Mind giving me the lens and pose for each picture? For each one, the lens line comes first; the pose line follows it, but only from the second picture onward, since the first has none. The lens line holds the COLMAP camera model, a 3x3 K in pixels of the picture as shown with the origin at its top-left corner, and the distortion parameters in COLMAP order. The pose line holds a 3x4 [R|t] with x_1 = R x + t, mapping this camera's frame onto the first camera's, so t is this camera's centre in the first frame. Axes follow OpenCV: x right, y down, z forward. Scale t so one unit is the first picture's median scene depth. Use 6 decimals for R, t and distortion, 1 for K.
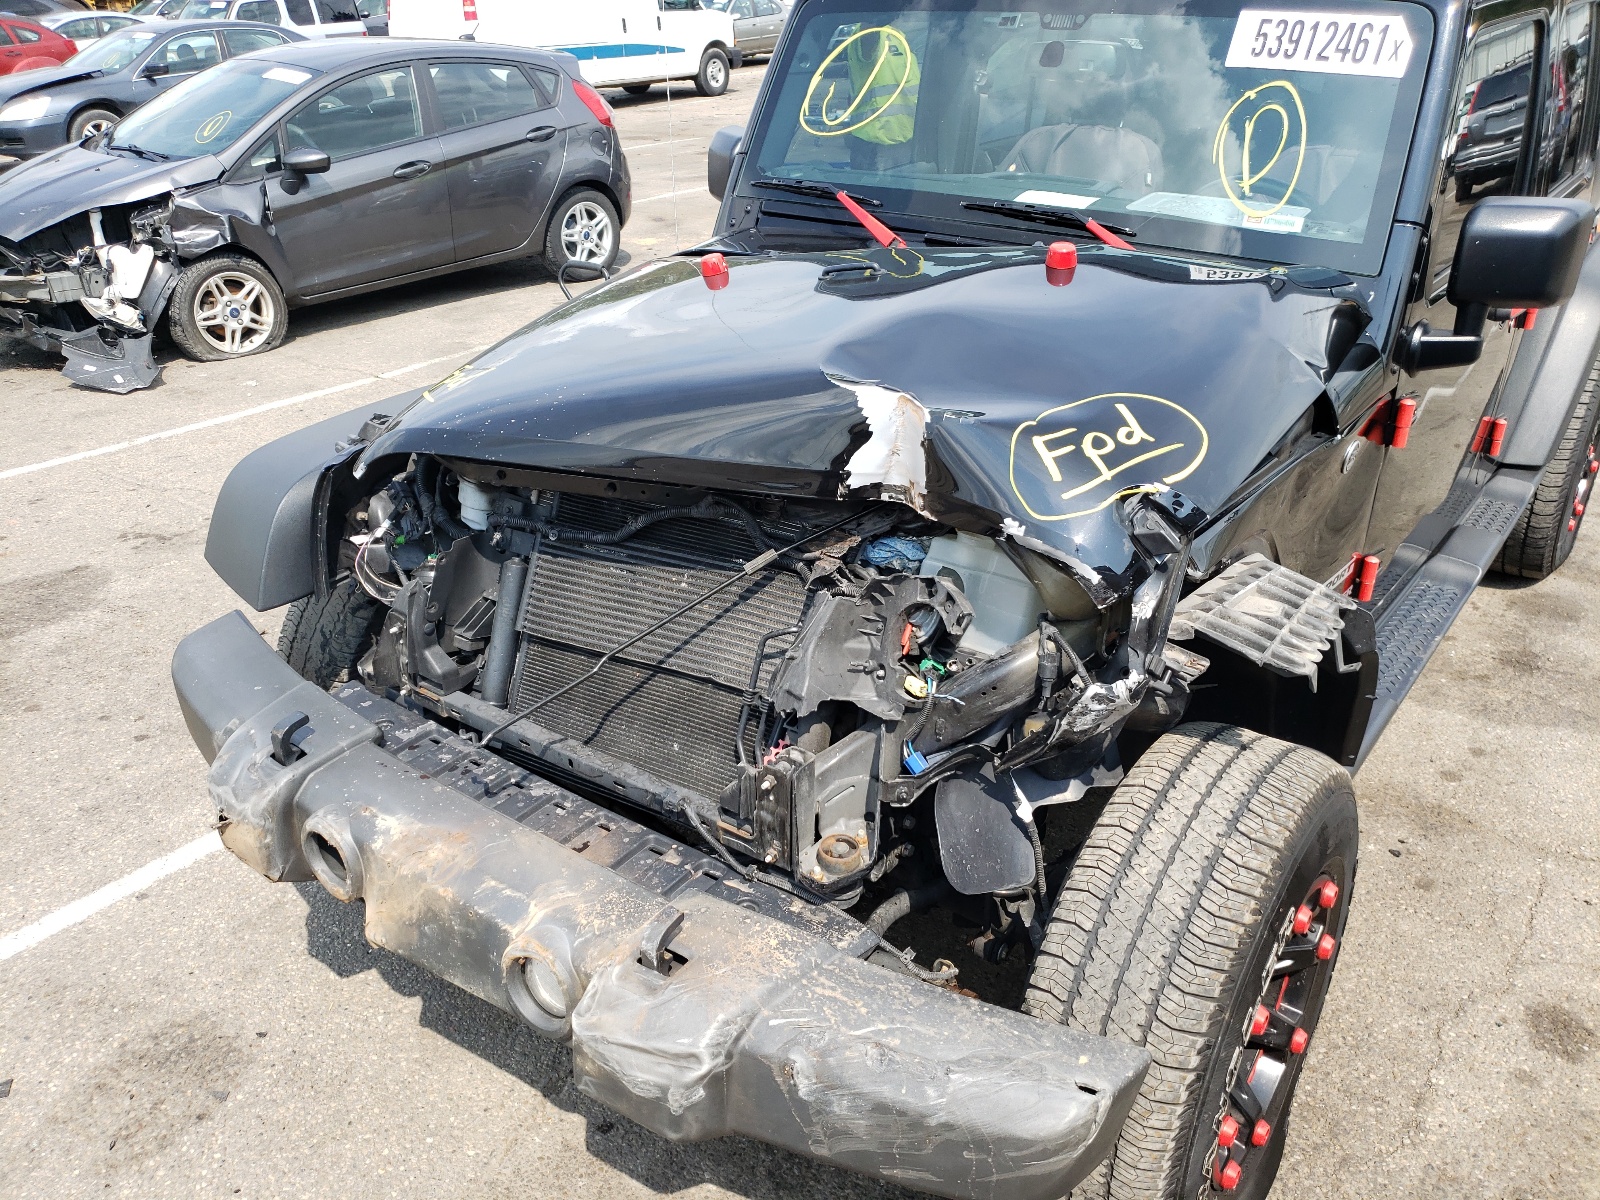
lens RADIAL K [[1217.2, 0, 804.8], [0, 1217.2, 587.8], [0, 0, 1]] dist [0.003468, 0.026274]
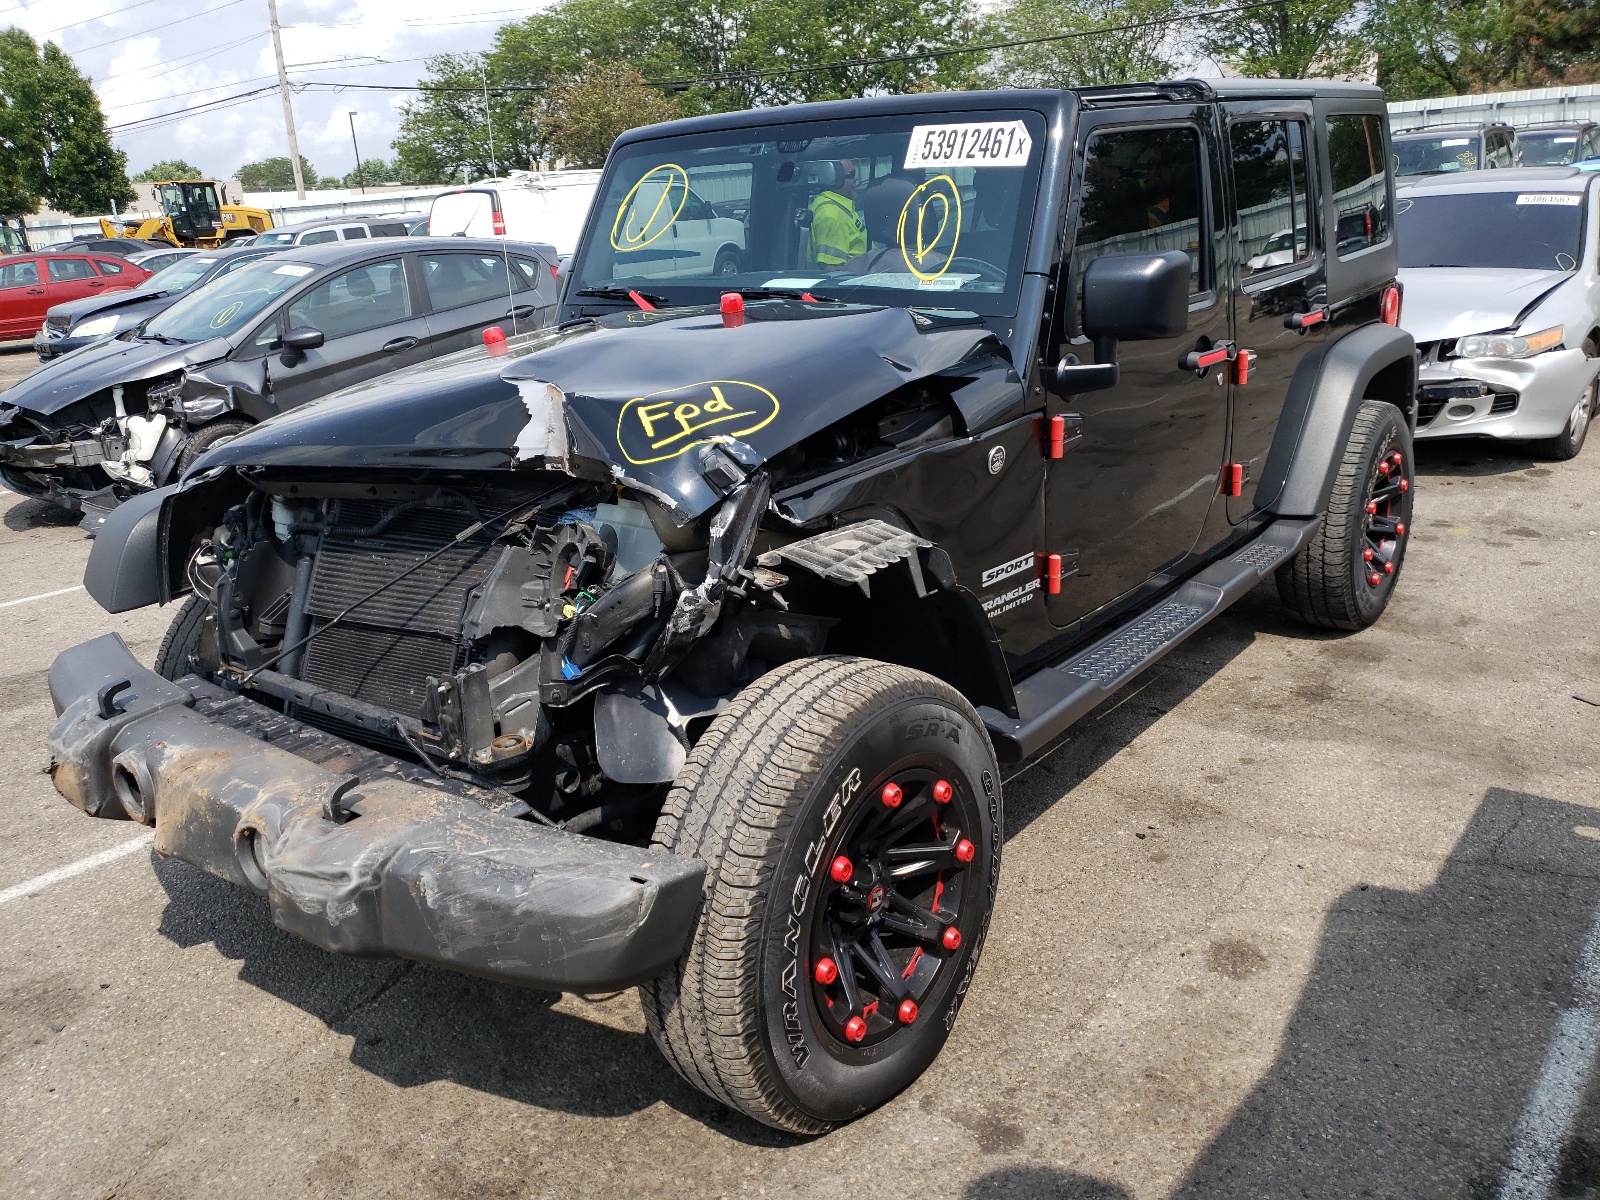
lens RADIAL K [[1217.2, 0, 804.8], [0, 1217.2, 587.8], [0, 0, 1]] dist [0.003468, 0.026274]
pose [[0.998206, -0.036433, -0.047517, 0.324547], [0.028780, 0.987836, -0.152813, 0.209646], [0.052506, 0.151171, 0.987112, -0.195636]]
